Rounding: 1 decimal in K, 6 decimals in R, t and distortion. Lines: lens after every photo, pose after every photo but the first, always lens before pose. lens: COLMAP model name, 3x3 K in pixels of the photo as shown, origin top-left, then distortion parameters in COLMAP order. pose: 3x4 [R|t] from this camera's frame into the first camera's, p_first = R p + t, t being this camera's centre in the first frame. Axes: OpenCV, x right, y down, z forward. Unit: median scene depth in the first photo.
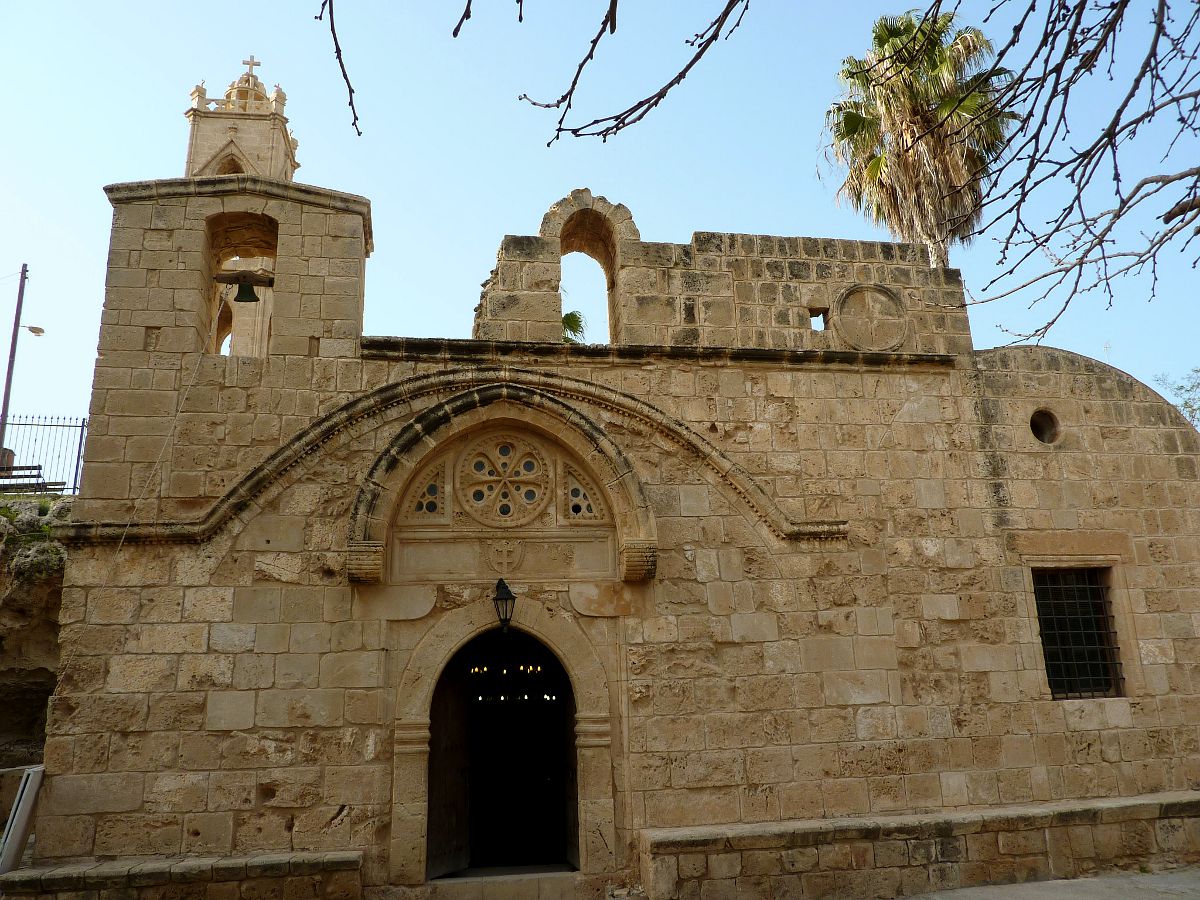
lens RADIAL K [[878.2, 0, 583.9], [0, 878.2, 451.7], [0, 0, 1]] dist [-0.004753, -0.060110]
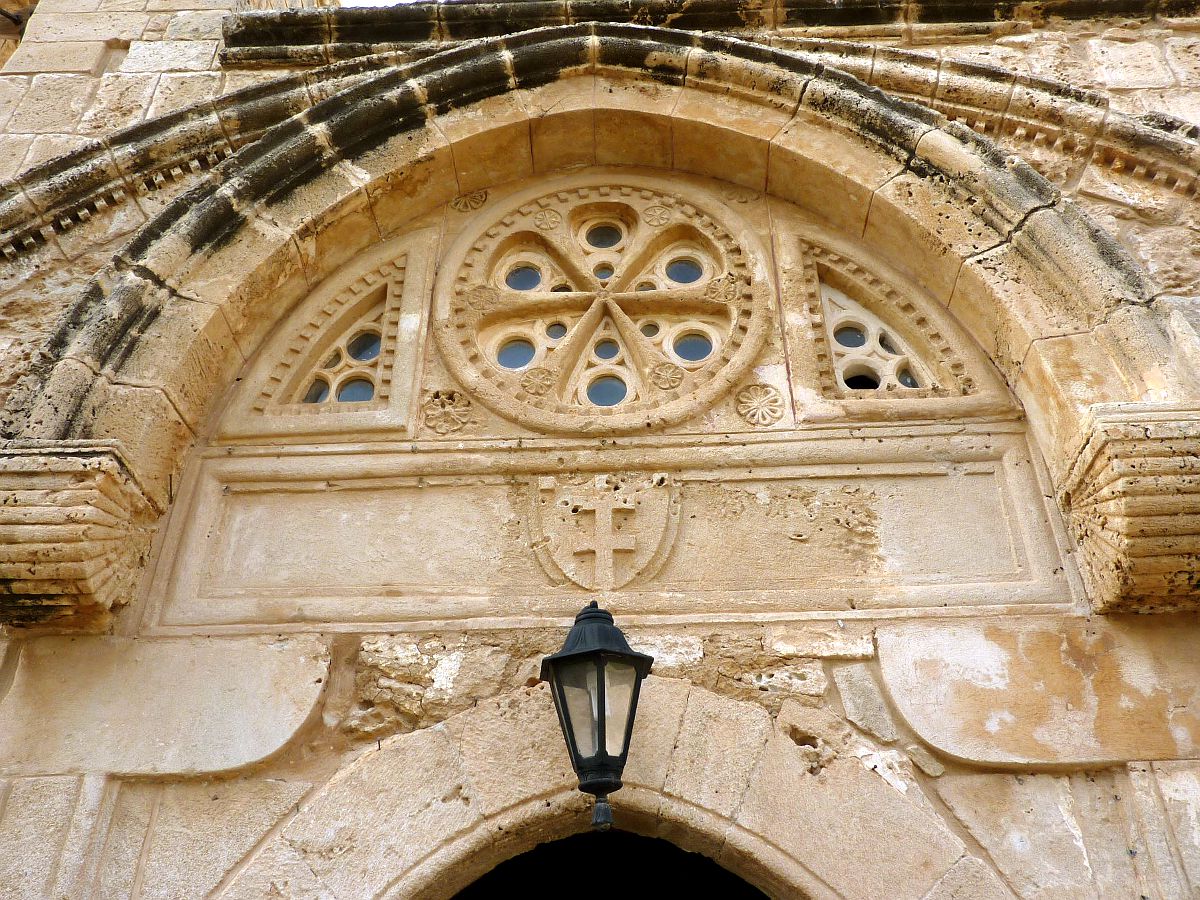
lens RADIAL K [[997.1, 0, 587.5], [0, 997.1, 396.9], [0, 0, 1]] dist [-0.036083, -0.001445]
pose [[0.981423, -0.086745, -0.171126, -0.041432], [0.021837, 0.936658, -0.349563, 0.183051], [0.190609, 0.339332, 0.921152, 0.712356]]
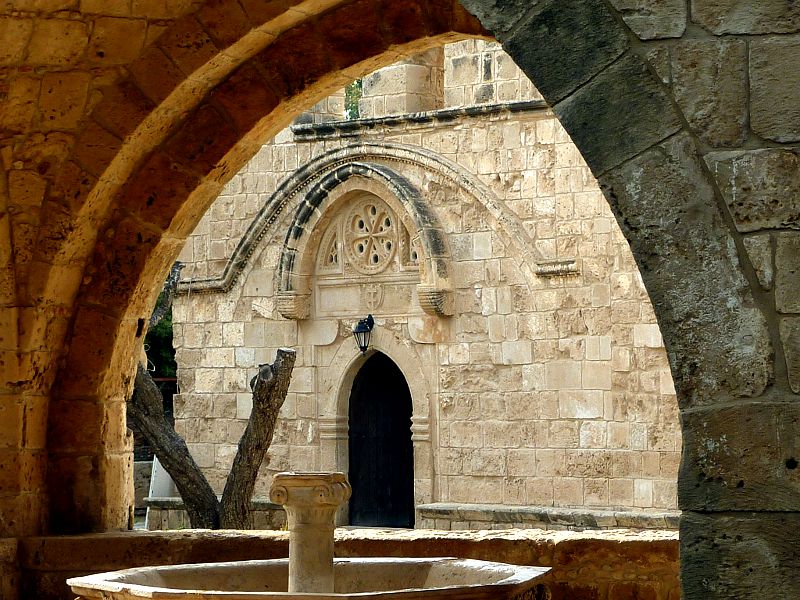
lens RADIAL K [[2625.0, 0, 400.0], [0, 2625.0, 300.0], [0, 0, 1]] dist [0.086234, -0.501312]
pose [[0.580291, 0.004068, -0.814399, 3.041507], [0.220424, 0.961880, 0.161866, -0.486363], [0.784013, -0.273443, 0.557273, -1.104196]]
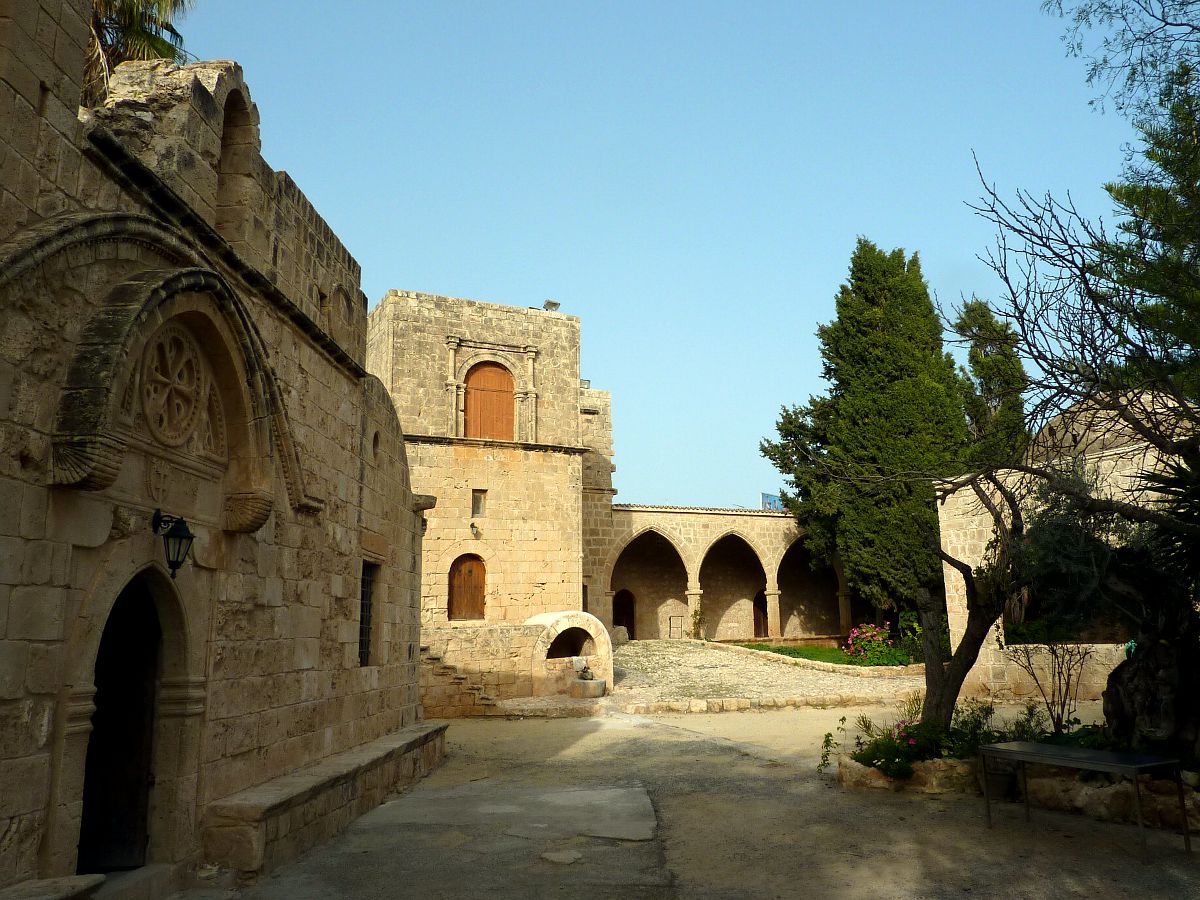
lens RADIAL K [[997.1, 0, 587.5], [0, 997.1, 396.9], [0, 0, 1]] dist [-0.036083, -0.001445]
pose [[0.209778, 0.258656, 0.942916, -0.864830], [-0.259370, 0.944545, -0.201399, 0.126814], [-0.942720, -0.202315, 0.265232, 0.413311]]
